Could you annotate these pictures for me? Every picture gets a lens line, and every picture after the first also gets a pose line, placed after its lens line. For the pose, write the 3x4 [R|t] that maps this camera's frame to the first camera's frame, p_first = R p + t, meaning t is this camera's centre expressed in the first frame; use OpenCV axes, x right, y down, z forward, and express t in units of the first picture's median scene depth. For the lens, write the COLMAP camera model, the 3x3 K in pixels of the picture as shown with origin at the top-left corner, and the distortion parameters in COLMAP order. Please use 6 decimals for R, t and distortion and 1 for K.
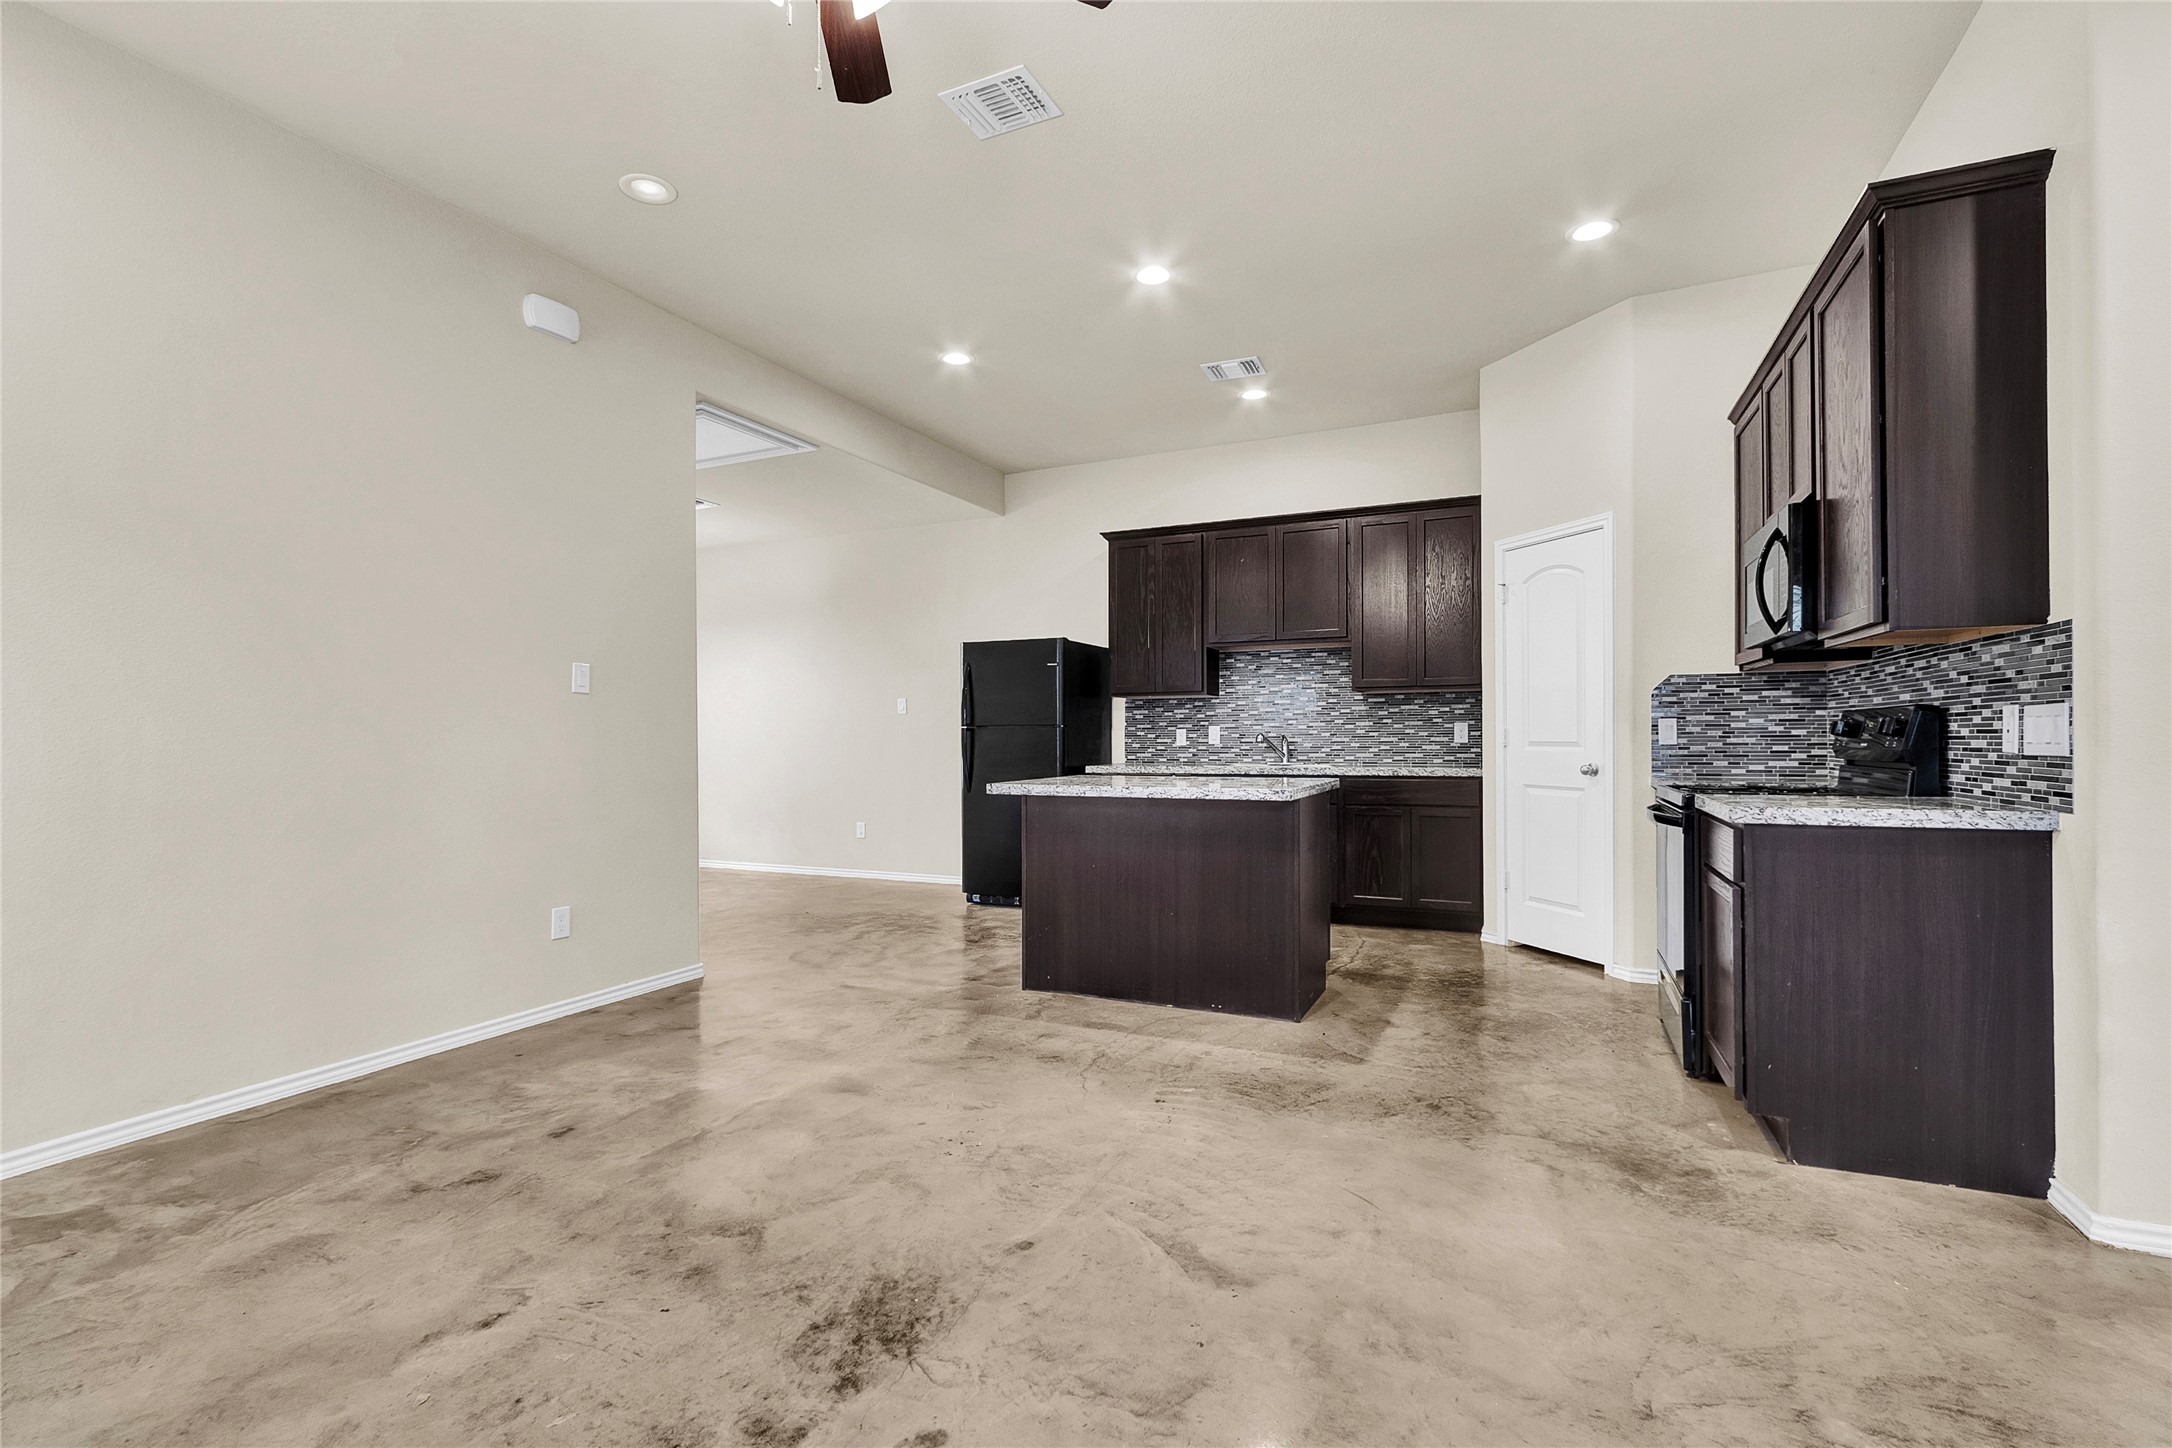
lens RADIAL K [[989.5, 0, 1089.2], [0, 989.5, 738.3], [0, 0, 1]] dist [0.005109, -0.002340]
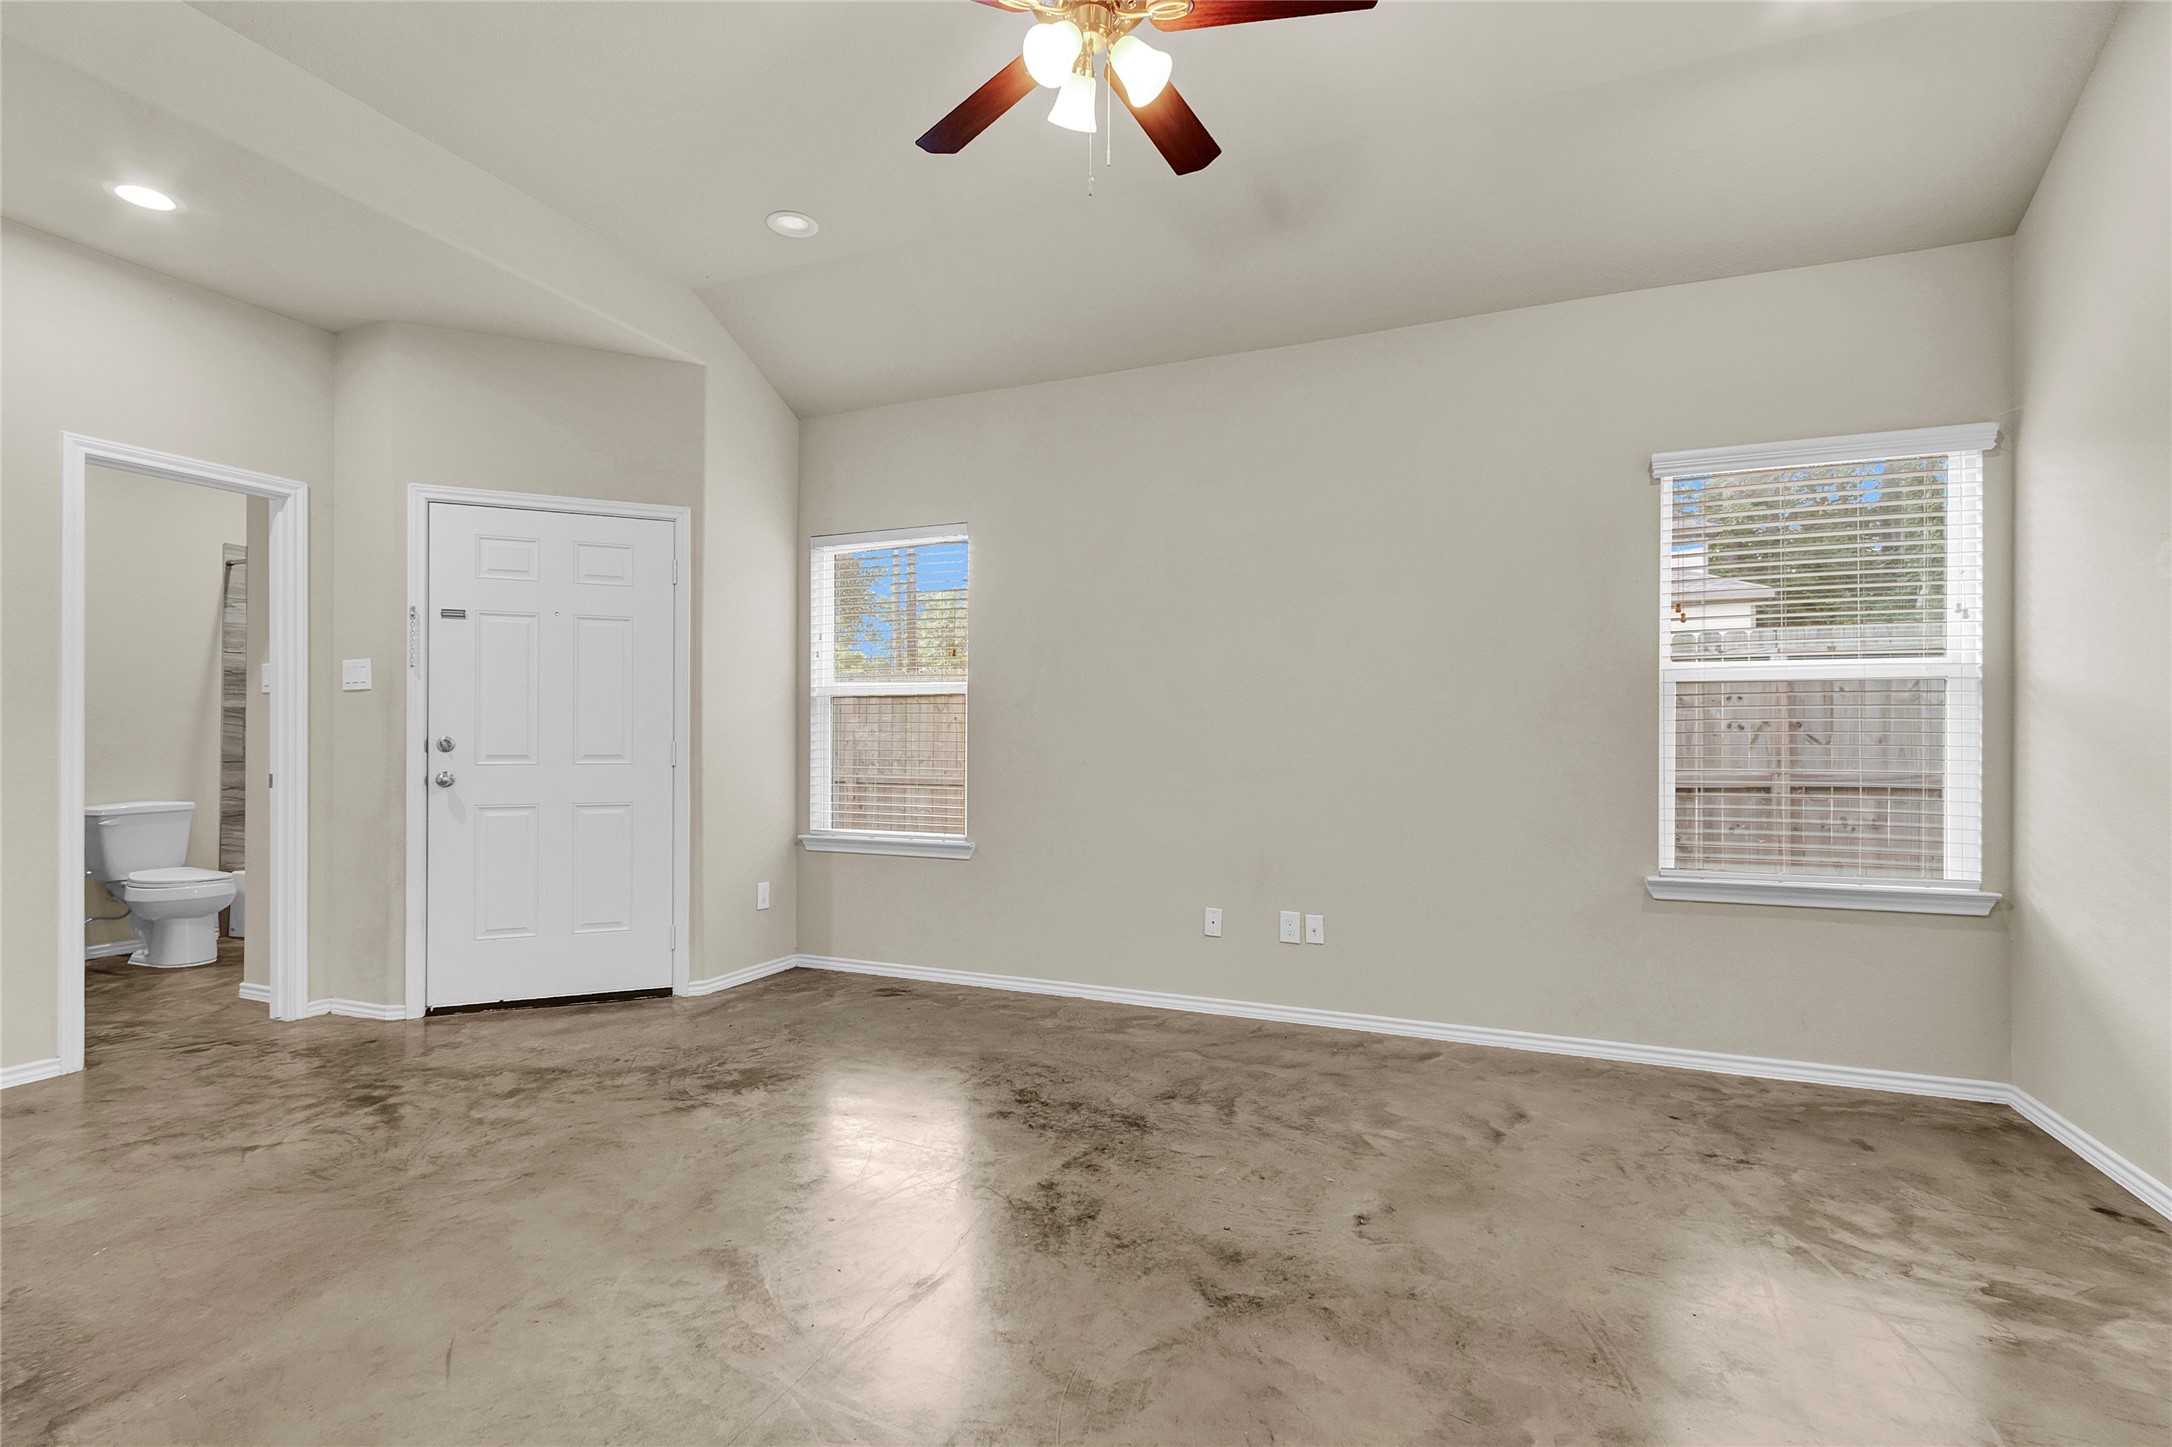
lens RADIAL K [[989.5, 0, 1077.4], [0, 989.5, 739.7], [0, 0, 1]] dist [0.005109, -0.002340]
pose [[-0.999697, 0.001964, -0.024525, -0.099708], [0.002031, 0.999994, -0.002699, 0.000429], [0.024519, -0.002748, -0.999696, 0.968689]]
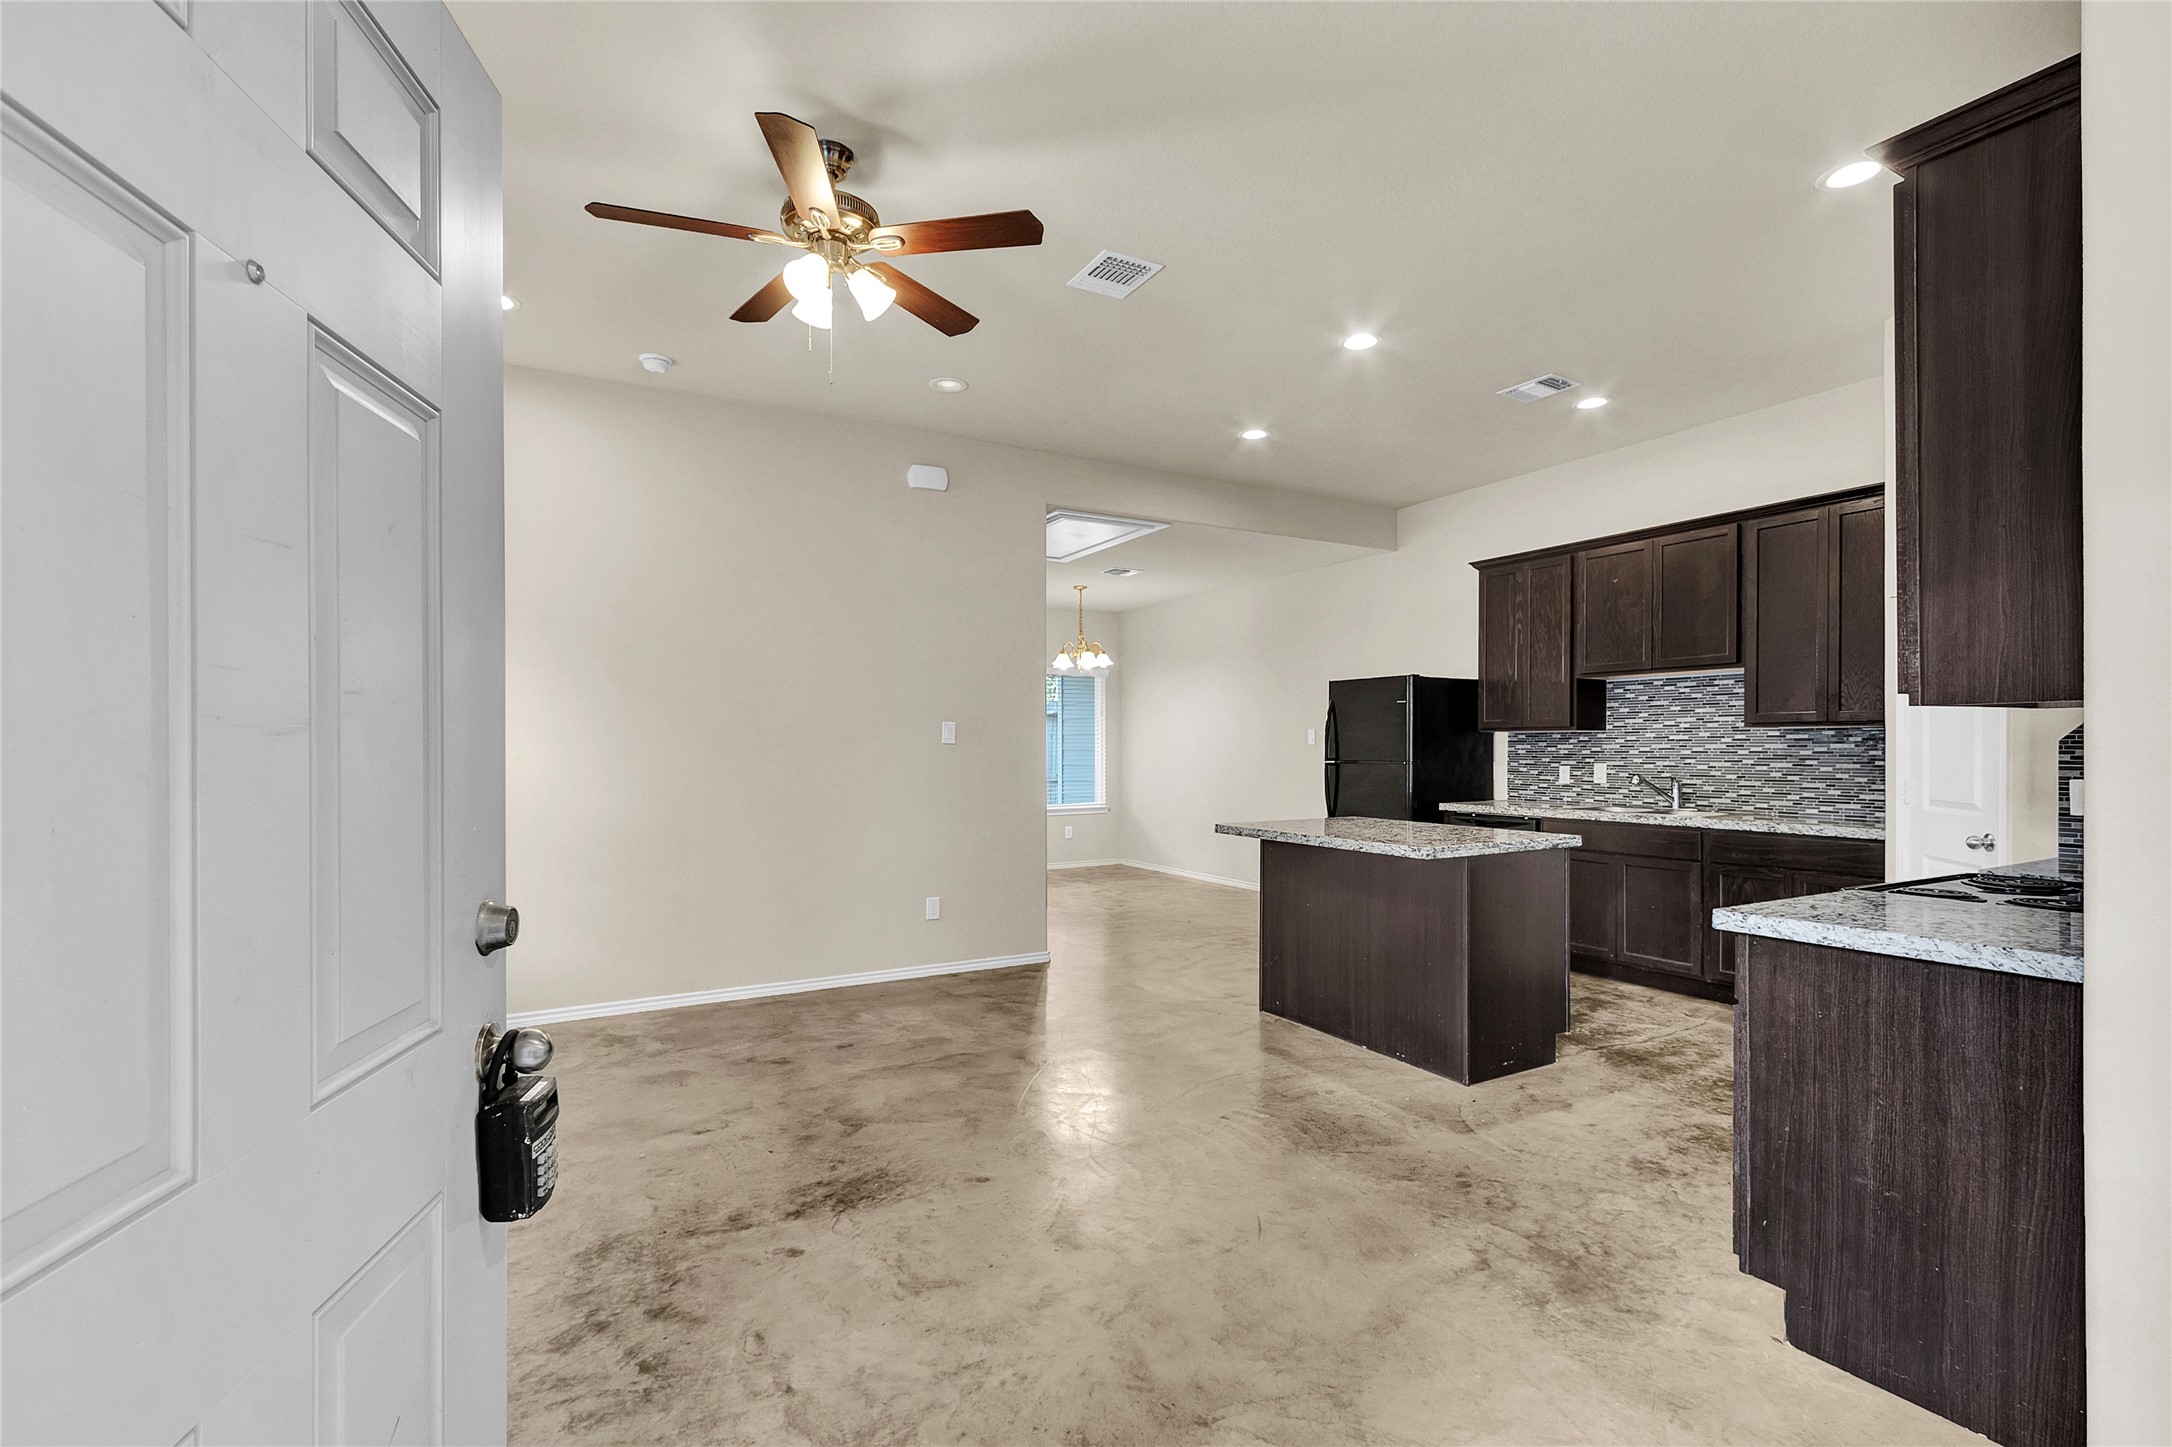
lens RADIAL K [[989.5, 0, 1089.4], [0, 989.5, 745.3], [0, 0, 1]] dist [0.005109, -0.002340]
pose [[0.814297, 0.004719, -0.580429, 0.420545], [-0.005037, 0.999987, 0.001064, -0.042785], [0.580427, 0.002057, 0.814310, -0.010844]]
